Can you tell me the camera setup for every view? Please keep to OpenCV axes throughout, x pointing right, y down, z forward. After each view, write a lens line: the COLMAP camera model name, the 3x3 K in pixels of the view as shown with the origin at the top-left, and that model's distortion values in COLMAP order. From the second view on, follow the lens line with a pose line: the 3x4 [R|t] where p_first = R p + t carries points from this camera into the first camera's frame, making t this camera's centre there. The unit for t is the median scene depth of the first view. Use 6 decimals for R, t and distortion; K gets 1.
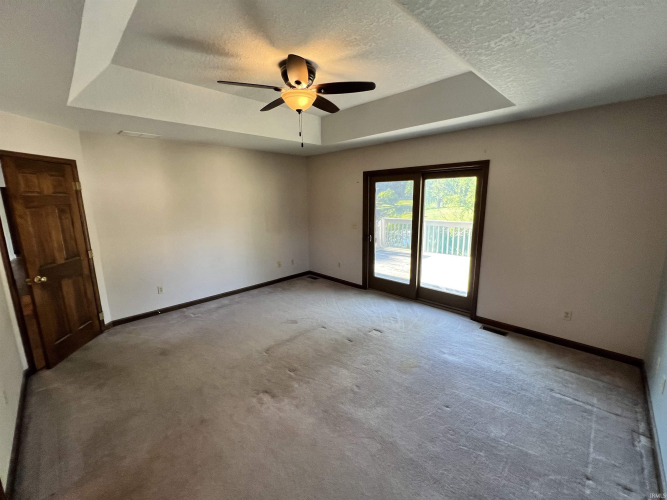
lens RADIAL K [[275.5, 0, 332.9], [0, 275.5, 251.4], [0, 0, 1]] dist [-0.009646, -0.000122]
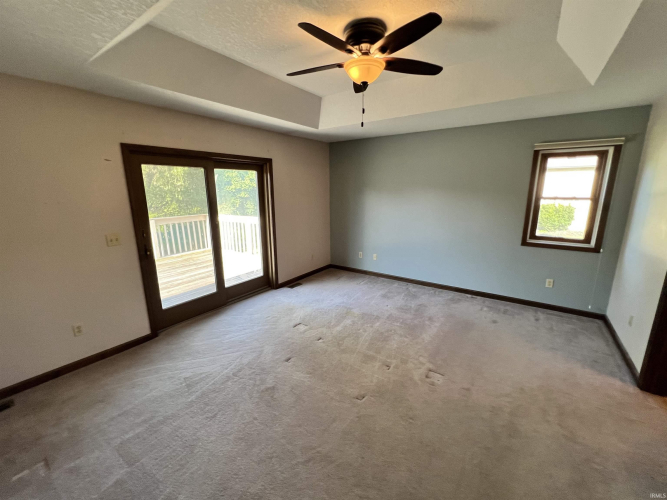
lens RADIAL K [[275.5, 0, 332.4], [0, 275.5, 248.0], [0, 0, 1]] dist [-0.009646, -0.000122]
pose [[-0.163163, -0.195901, 0.966954, -0.632160], [0.196334, 0.954039, 0.226414, -0.142149], [-0.966866, 0.226788, -0.117202, 0.793133]]
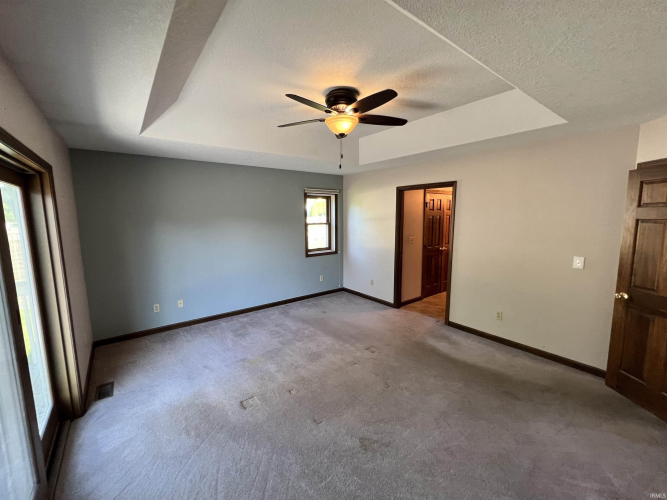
lens RADIAL K [[275.5, 0, 329.1], [0, 275.5, 249.4], [0, 0, 1]] dist [-0.009646, -0.000122]
pose [[-0.989913, 0.004974, 0.141591, -0.134028], [0.049102, 0.949491, 0.309930, -0.257139], [-0.132898, 0.313756, -0.940157, 1.286580]]
